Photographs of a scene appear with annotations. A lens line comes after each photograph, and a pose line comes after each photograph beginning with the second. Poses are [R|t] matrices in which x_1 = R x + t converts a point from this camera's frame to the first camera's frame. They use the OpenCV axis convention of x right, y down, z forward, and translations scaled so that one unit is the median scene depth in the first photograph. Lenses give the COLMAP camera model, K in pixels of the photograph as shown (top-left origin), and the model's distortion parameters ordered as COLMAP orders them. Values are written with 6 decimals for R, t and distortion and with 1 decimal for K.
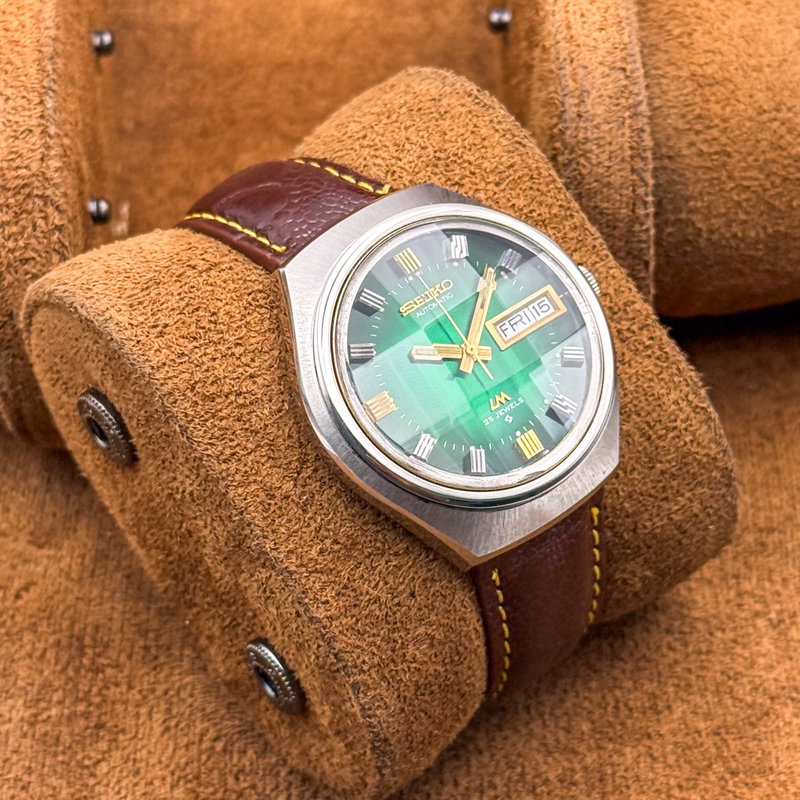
lens RADIAL K [[2468.8, 0, 469.2], [0, 2468.8, 379.8], [0, 0, 1]] dist [-0.137159, -1.376156]
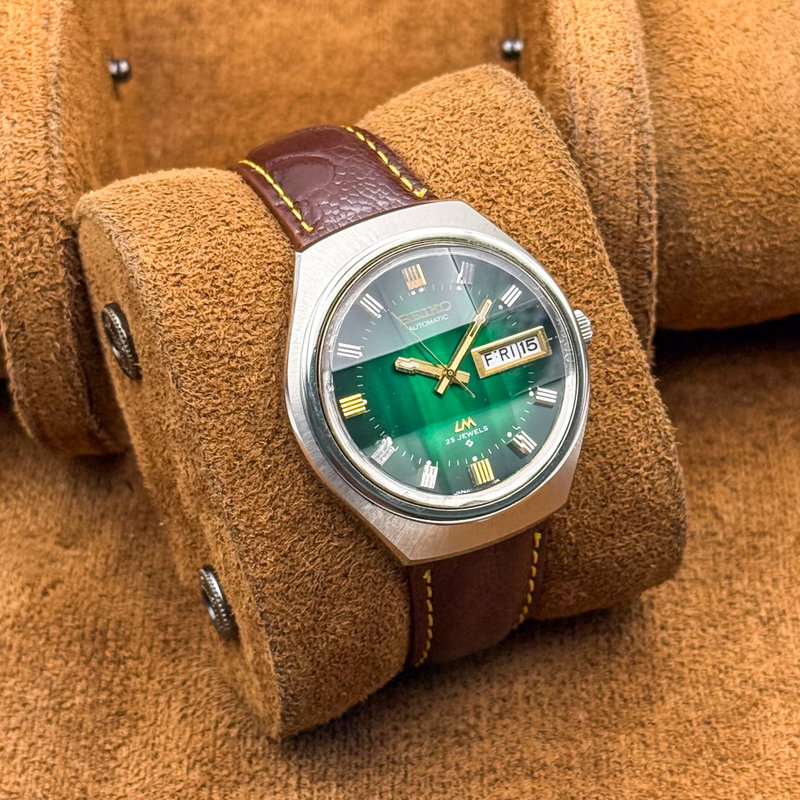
lens RADIAL K [[2468.8, 0, 469.2], [0, 2468.8, 379.8], [0, 0, 1]] dist [-0.137159, -1.376156]
pose [[0.965055, 0.251793, -0.072587, 0.084737], [-0.241031, 0.961615, 0.131151, -0.147730], [0.102824, -0.109072, 0.988701, -0.051296]]
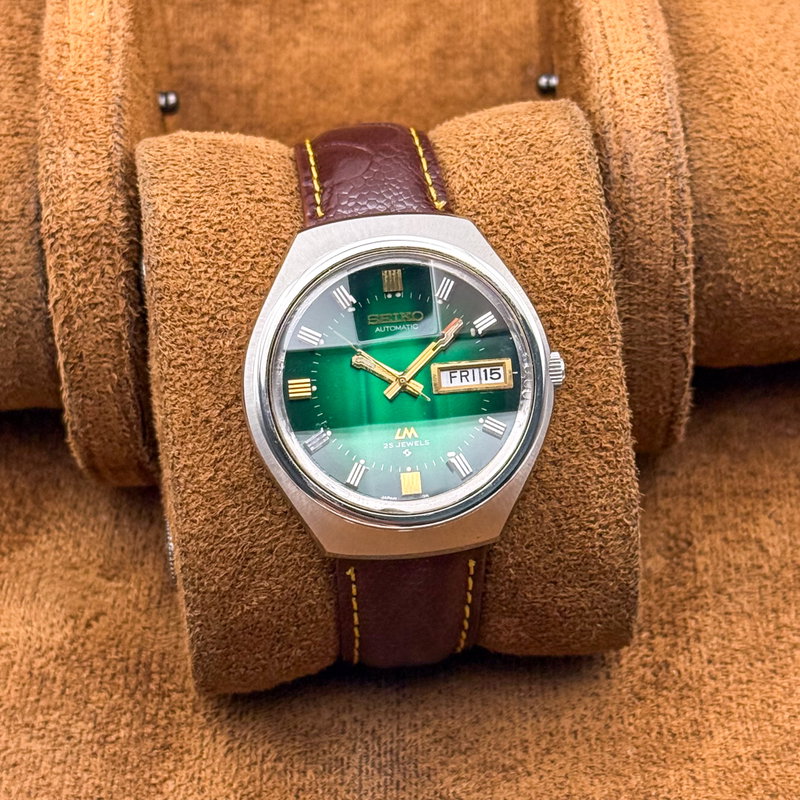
lens RADIAL K [[2468.8, 0, 469.2], [0, 2468.8, 379.8], [0, 0, 1]] dist [-0.137159, -1.376156]
pose [[0.843427, 0.464178, -0.270498, 0.309088], [-0.427935, 0.884860, 0.184105, -0.218093], [0.324811, -0.039523, 0.944953, -0.007002]]
